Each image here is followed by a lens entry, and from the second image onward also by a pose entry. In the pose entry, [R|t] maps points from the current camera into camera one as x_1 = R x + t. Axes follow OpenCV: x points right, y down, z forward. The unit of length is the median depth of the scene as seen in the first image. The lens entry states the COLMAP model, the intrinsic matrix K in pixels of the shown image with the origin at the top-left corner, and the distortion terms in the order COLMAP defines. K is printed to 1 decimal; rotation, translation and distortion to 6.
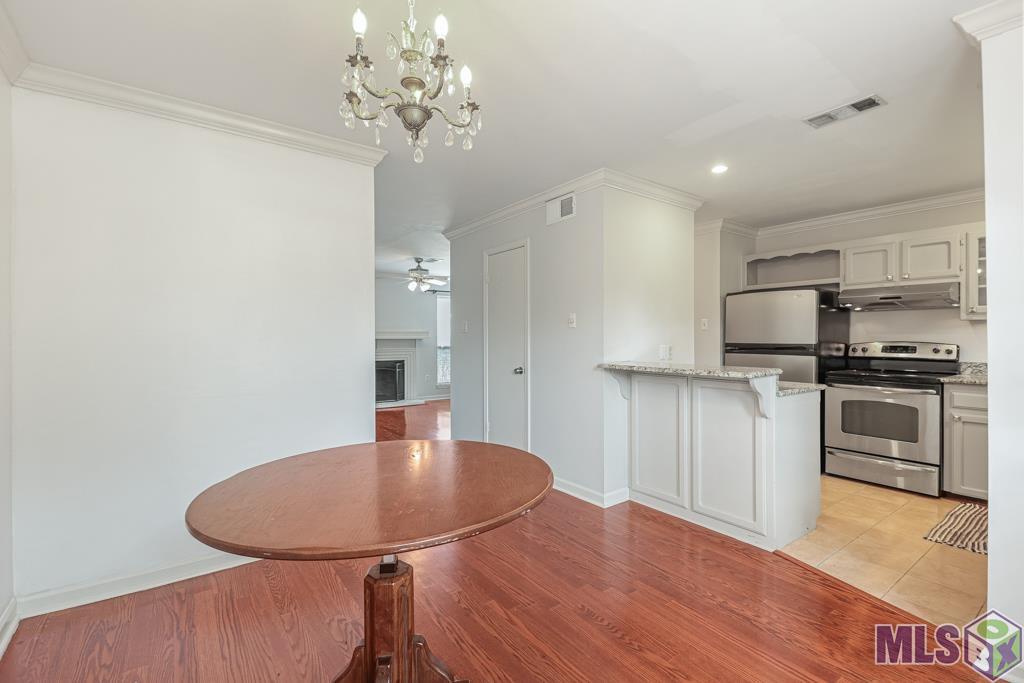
lens RADIAL K [[454.0, 0, 510.1], [0, 454.0, 331.7], [0, 0, 1]] dist [0.001449, 0.000013]
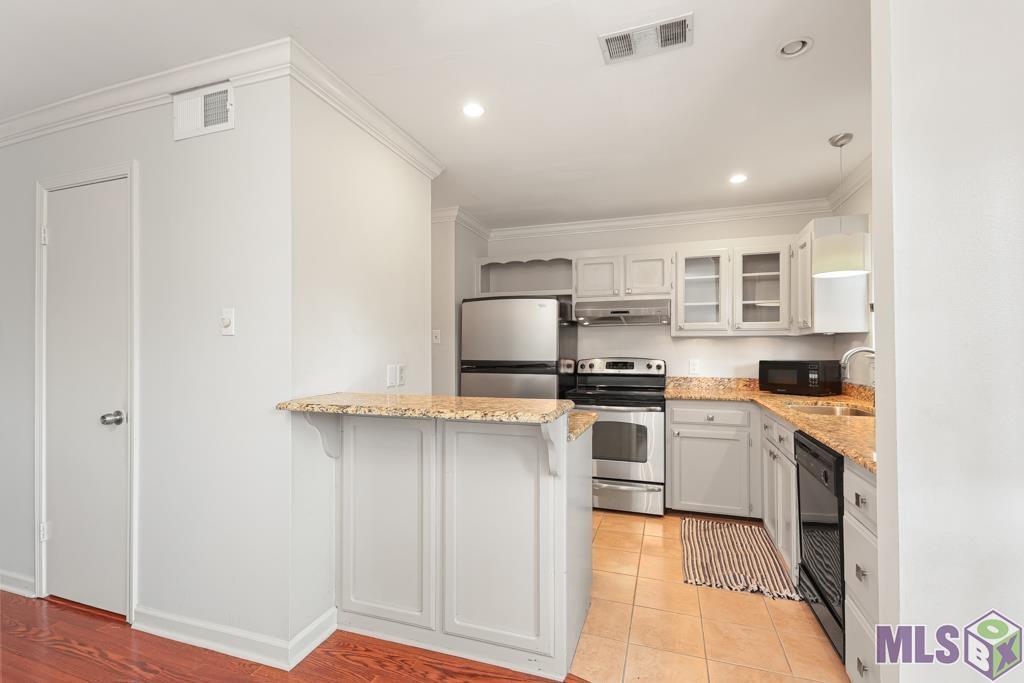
lens RADIAL K [[467.9, 0, 514.6], [0, 467.9, 355.9], [0, 0, 1]] dist [0.022357, 0.000196]
pose [[0.815826, -0.003300, 0.578287, 0.080714], [-0.007142, 0.999850, 0.015782, 0.004032], [-0.578253, -0.017006, 0.815681, 0.311870]]
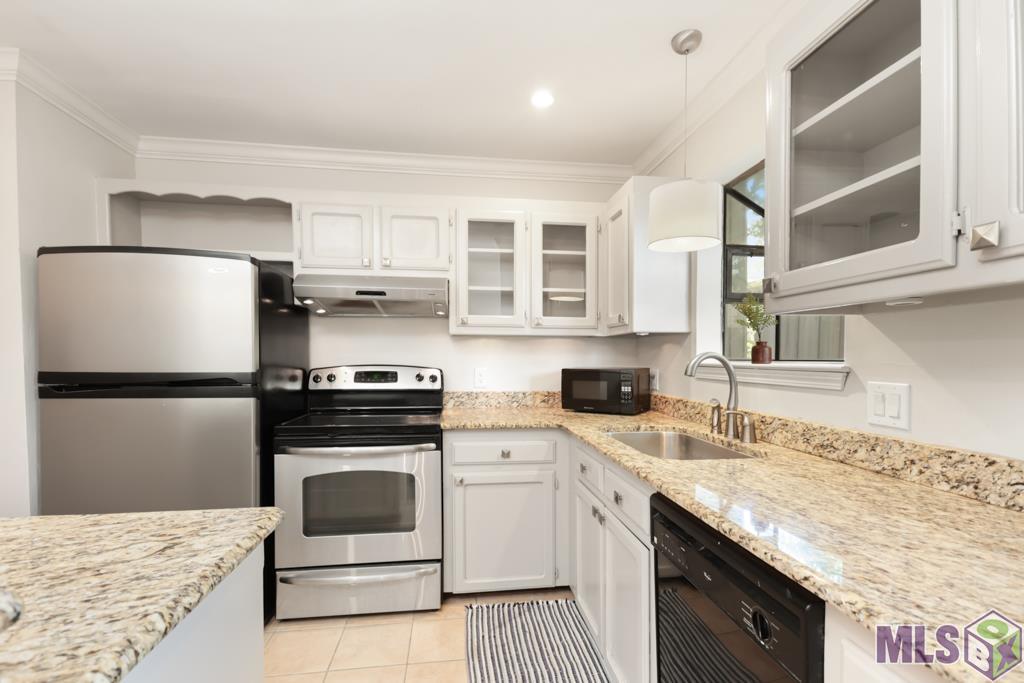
lens RADIAL K [[472.1, 0, 520.7], [0, 472.1, 386.0], [0, 0, 1]] dist [0.001860, 0.000053]
pose [[0.466342, -0.053930, 0.882959, 0.364374], [-0.013781, 0.997576, 0.068209, 0.002975], [-0.884497, -0.043977, 0.464468, 0.518819]]
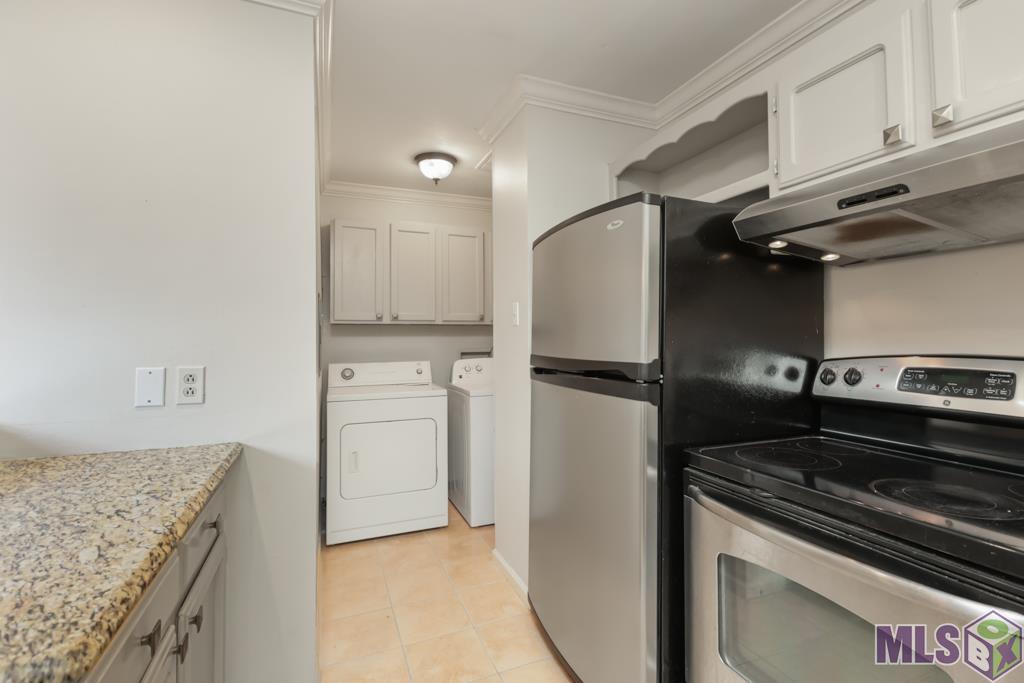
lens RADIAL K [[474.5, 0, 511.0], [0, 474.5, 327.9], [0, 0, 1]] dist [0.001157, 0.000153]
pose [[0.970314, -0.012575, -0.241523, 0.681167], [0.010676, 0.999901, -0.009169, 0.004028], [0.241614, 0.006319, 0.970352, 0.661442]]
